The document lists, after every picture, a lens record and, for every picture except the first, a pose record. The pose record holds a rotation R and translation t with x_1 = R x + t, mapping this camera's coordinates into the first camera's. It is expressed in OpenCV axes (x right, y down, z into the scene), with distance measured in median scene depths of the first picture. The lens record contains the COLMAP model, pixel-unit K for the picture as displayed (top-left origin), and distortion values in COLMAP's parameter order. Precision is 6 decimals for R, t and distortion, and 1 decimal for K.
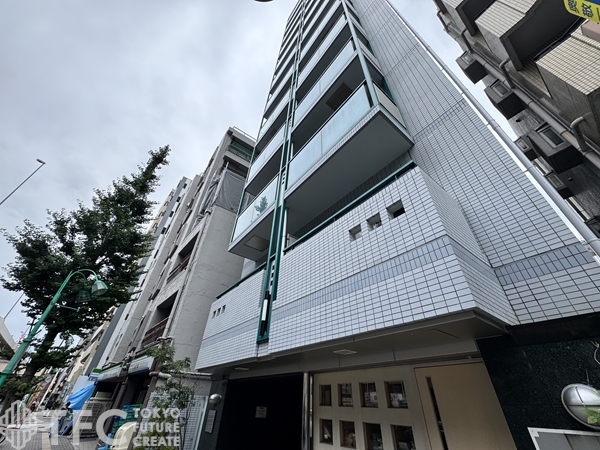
lens RADIAL K [[238.3, 0, 300.0], [0, 238.3, 224.8], [0, 0, 1]] dist [-0.001886, -0.000314]
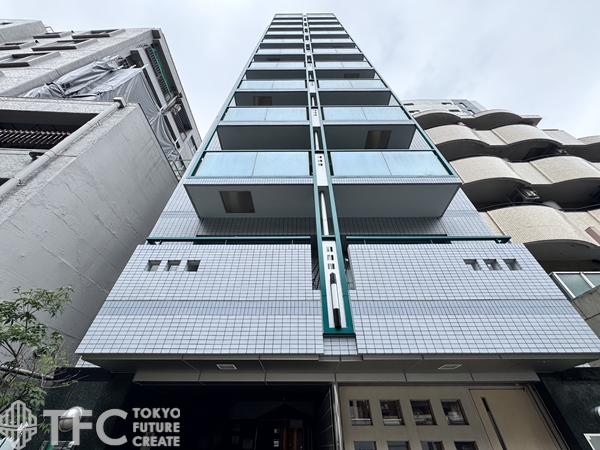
lens RADIAL K [[238.3, 0, 301.0], [0, 238.3, 224.7], [0, 0, 1]] dist [-0.001886, -0.000314]
pose [[0.626311, 0.505469, 0.593494, -0.921482], [-0.457740, 0.854697, -0.244882, 0.460879], [-0.631038, -0.118294, 0.766680, 0.576223]]
